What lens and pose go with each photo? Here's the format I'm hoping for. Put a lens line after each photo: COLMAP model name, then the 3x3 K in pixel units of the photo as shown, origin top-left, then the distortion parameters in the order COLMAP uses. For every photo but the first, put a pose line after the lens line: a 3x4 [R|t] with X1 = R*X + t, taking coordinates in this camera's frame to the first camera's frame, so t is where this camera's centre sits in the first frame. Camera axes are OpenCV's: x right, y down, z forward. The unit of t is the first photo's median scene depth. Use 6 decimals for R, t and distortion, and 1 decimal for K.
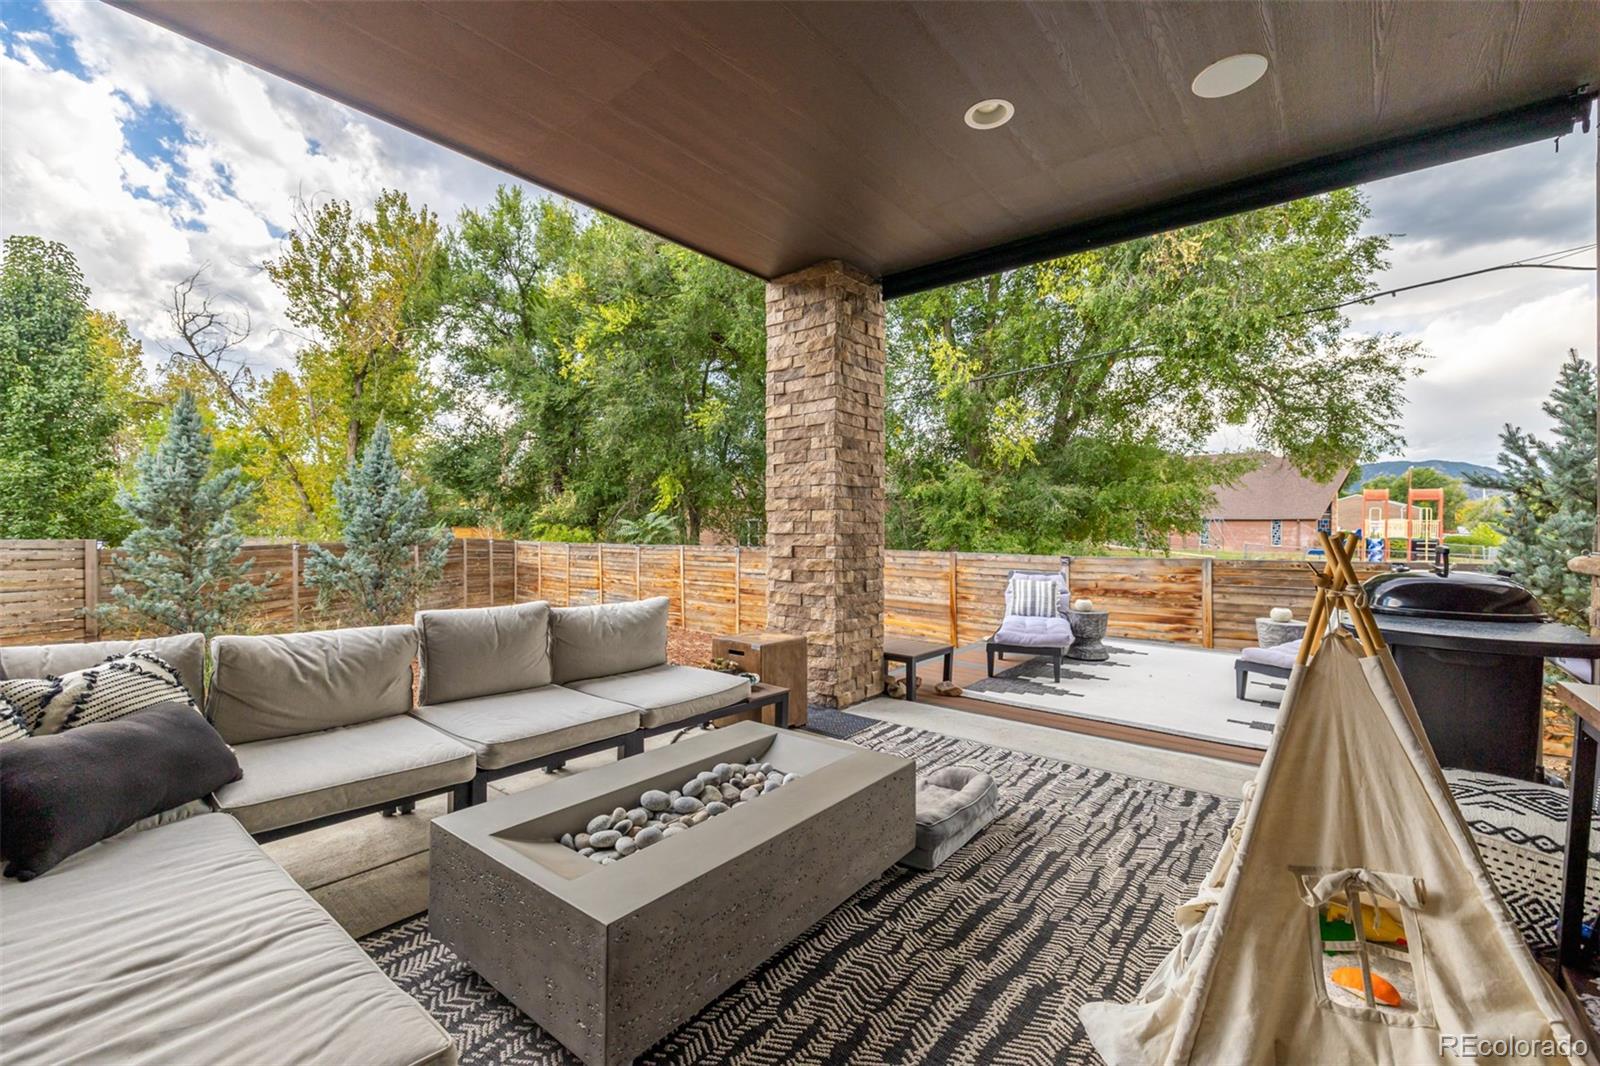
lens RADIAL K [[673.7, 0, 802.4], [0, 673.7, 525.8], [0, 0, 1]] dist [0.000735, -0.000191]
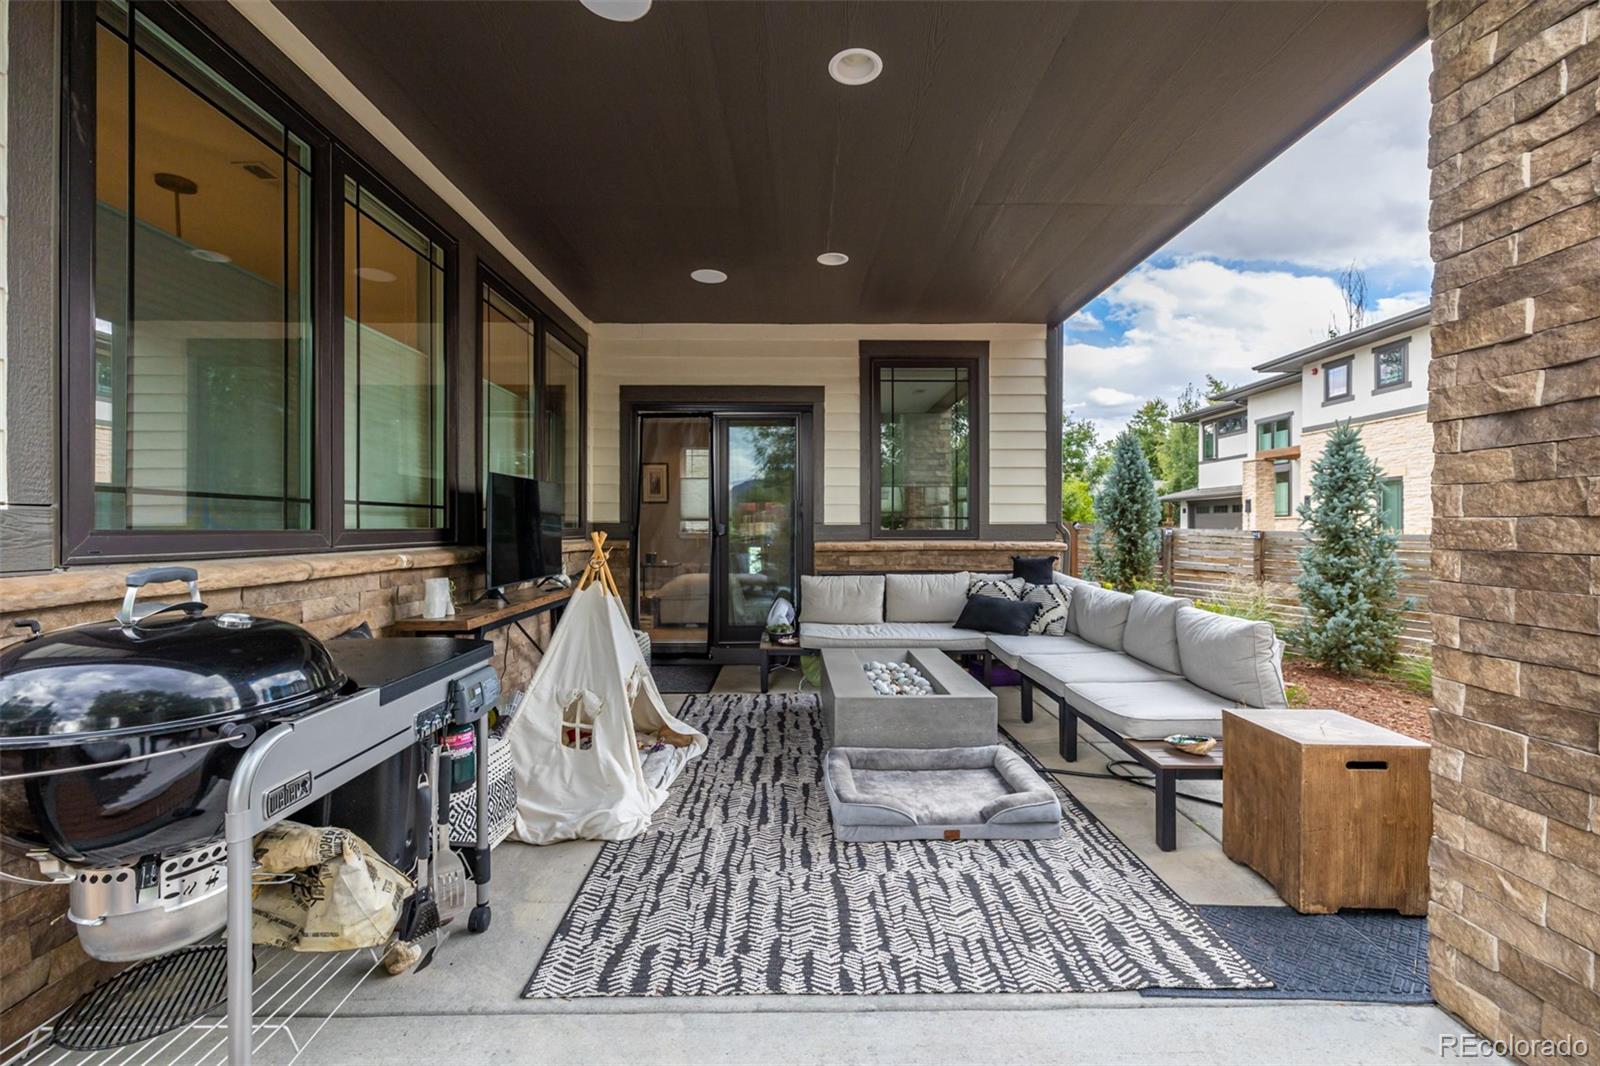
lens RADIAL K [[673.7, 0, 802.4], [0, 673.7, 525.8], [0, 0, 1]] dist [0.000735, -0.000191]
pose [[-0.771252, -0.006562, -0.636496, 0.937586], [-0.001475, 0.999963, -0.008522, 0.002472], [0.636528, -0.005633, -0.771233, 1.717831]]
